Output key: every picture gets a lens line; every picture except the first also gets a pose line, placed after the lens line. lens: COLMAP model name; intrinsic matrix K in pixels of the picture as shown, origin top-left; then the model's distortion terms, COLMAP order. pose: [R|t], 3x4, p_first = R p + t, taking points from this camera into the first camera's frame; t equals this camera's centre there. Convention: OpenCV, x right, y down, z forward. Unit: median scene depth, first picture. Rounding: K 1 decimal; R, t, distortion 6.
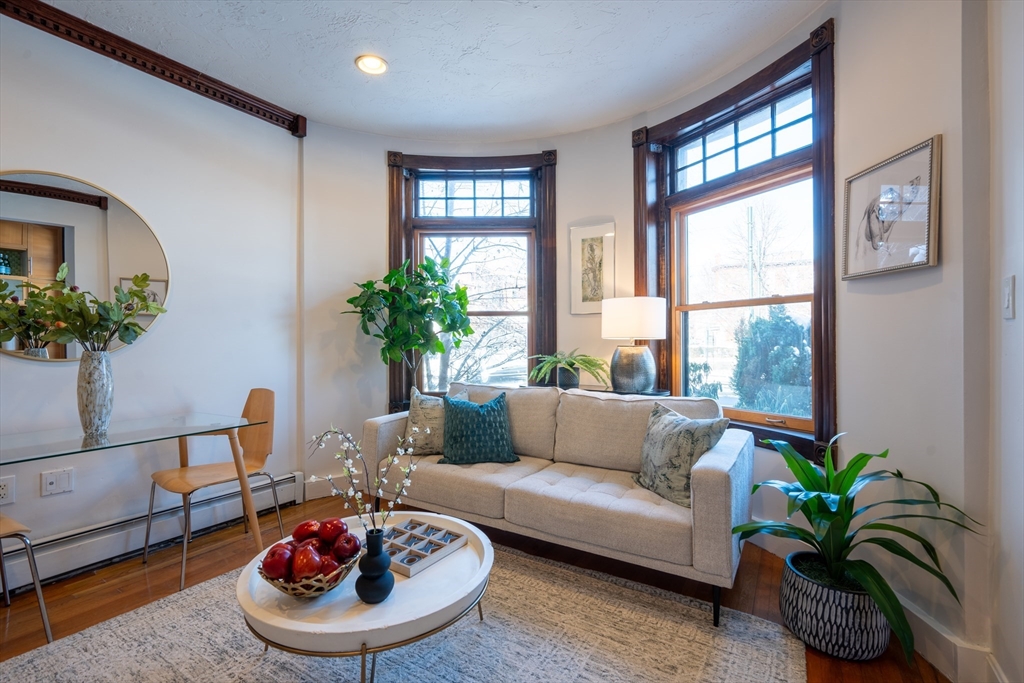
lens RADIAL K [[466.3, 0, 508.0], [0, 466.3, 340.4], [0, 0, 1]] dist [-0.006828, 0.003740]
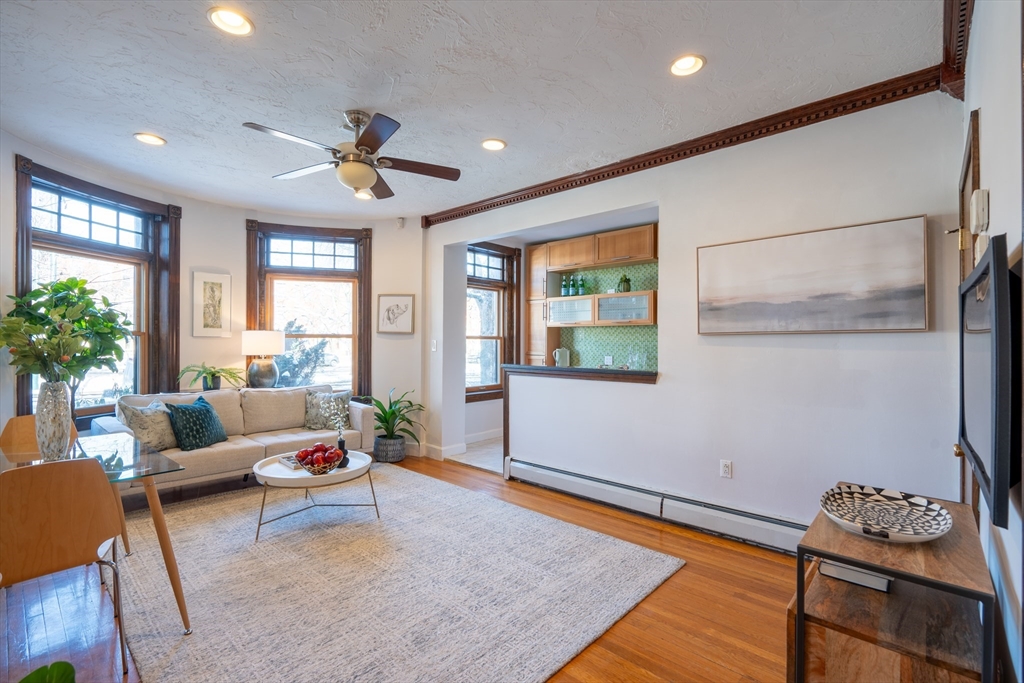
lens RADIAL K [[466.3, 0, 511.6], [0, 466.3, 341.7], [0, 0, 1]] dist [-0.006828, 0.003740]
pose [[0.182545, 0.007127, 0.983172, -1.108505], [-0.008073, 0.999951, -0.005749, -0.045118], [-0.983164, -0.006888, 0.182593, -0.143624]]
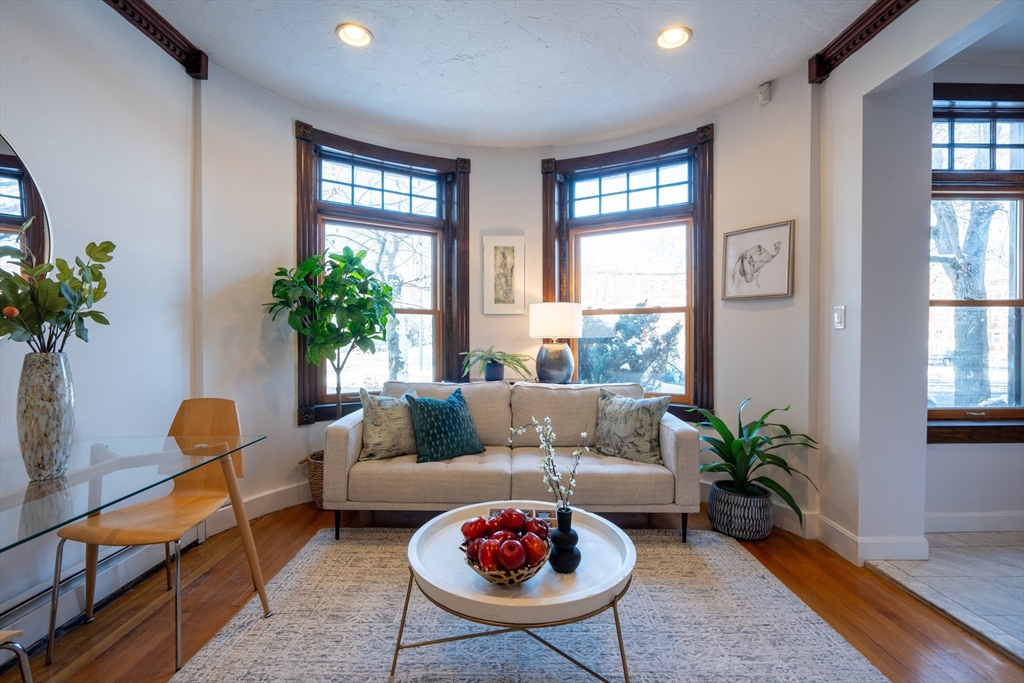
lens RADIAL K [[466.3, 0, 509.8], [0, 466.3, 340.5], [0, 0, 1]] dist [-0.006828, 0.003740]
pose [[0.847631, 0.002001, 0.530582, -0.431948], [-0.004977, 0.999979, 0.004180, -0.000128], [-0.530562, -0.006183, 0.847623, 0.053096]]
